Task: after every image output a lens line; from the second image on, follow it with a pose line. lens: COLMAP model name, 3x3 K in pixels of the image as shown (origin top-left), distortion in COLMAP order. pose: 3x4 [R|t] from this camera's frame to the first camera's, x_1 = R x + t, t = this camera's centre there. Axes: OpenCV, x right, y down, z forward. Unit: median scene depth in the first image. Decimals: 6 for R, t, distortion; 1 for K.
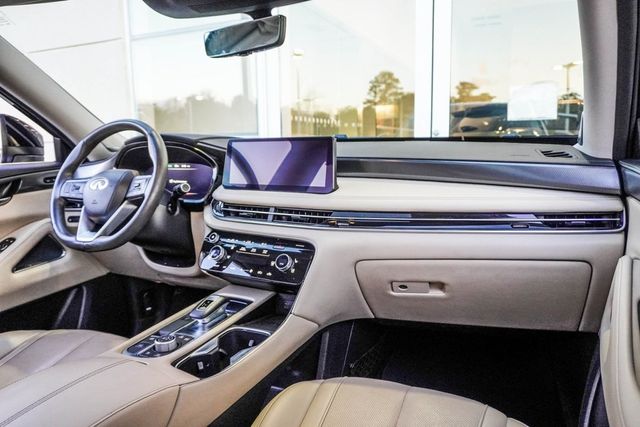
lens RADIAL K [[486.2, 0, 320.0], [0, 486.2, 213.5], [0, 0, 1]] dist [-0.006699, -0.002255]
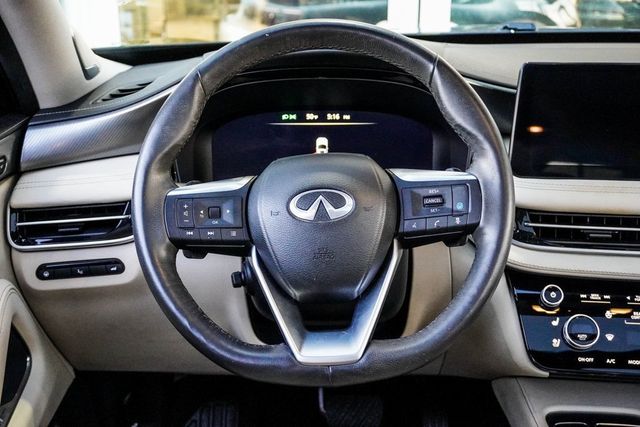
lens RADIAL K [[800.5, 0, 320.0], [0, 800.5, 213.5], [0, 0, 1]] dist [-0.012869, -0.010948]
pose [[0.897131, -0.106818, 0.428655, -0.772864], [0.041240, 0.986340, 0.159477, -0.163097], [-0.439835, -0.125394, 0.889281, 0.476446]]
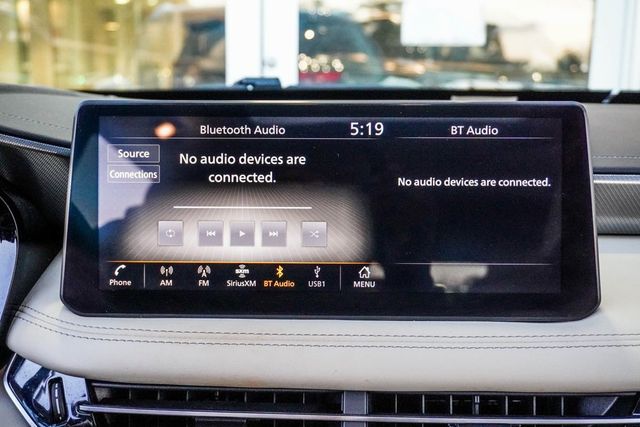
lens RADIAL K [[800.5, 0, 320.0], [0, 800.5, 213.5], [0, 0, 1]] dist [-0.012869, -0.010948]
pose [[0.868284, -0.066389, 0.491605, -0.319358], [0.047730, 0.997587, 0.050418, -0.129949], [-0.493766, -0.020313, 0.869358, 0.694223]]
